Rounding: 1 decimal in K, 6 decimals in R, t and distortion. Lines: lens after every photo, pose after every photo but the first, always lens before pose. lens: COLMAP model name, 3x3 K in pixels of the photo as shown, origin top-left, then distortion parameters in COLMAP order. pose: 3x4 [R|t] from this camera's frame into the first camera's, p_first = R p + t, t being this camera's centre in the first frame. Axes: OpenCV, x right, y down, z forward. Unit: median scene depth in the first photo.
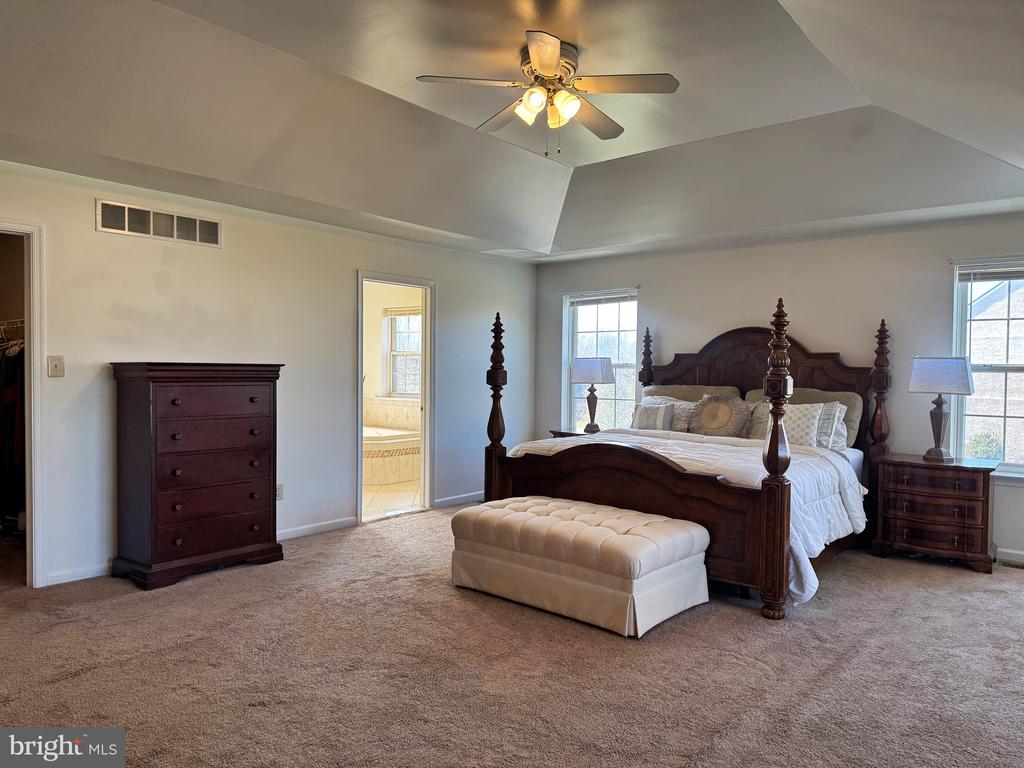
lens RADIAL K [[706.6, 0, 512.0], [0, 706.6, 384.0], [0, 0, 1]] dist [0.091321, 0.000371]
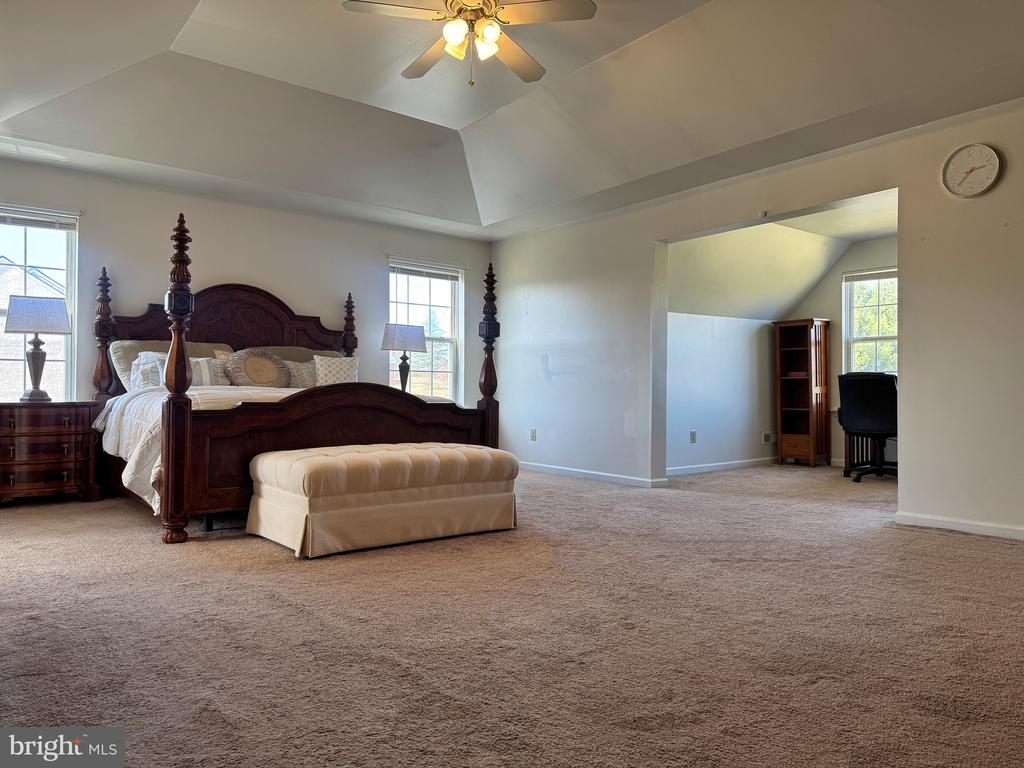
lens RADIAL K [[716.8, 0, 512.0], [0, 716.8, 384.0], [0, 0, 1]] dist [-0.003388, -0.000825]
pose [[0.178774, 0.004781, 0.983878, -0.679668], [0.016607, 0.999831, -0.007876, 0.085215], [-0.983750, 0.017747, 0.178665, 0.535426]]
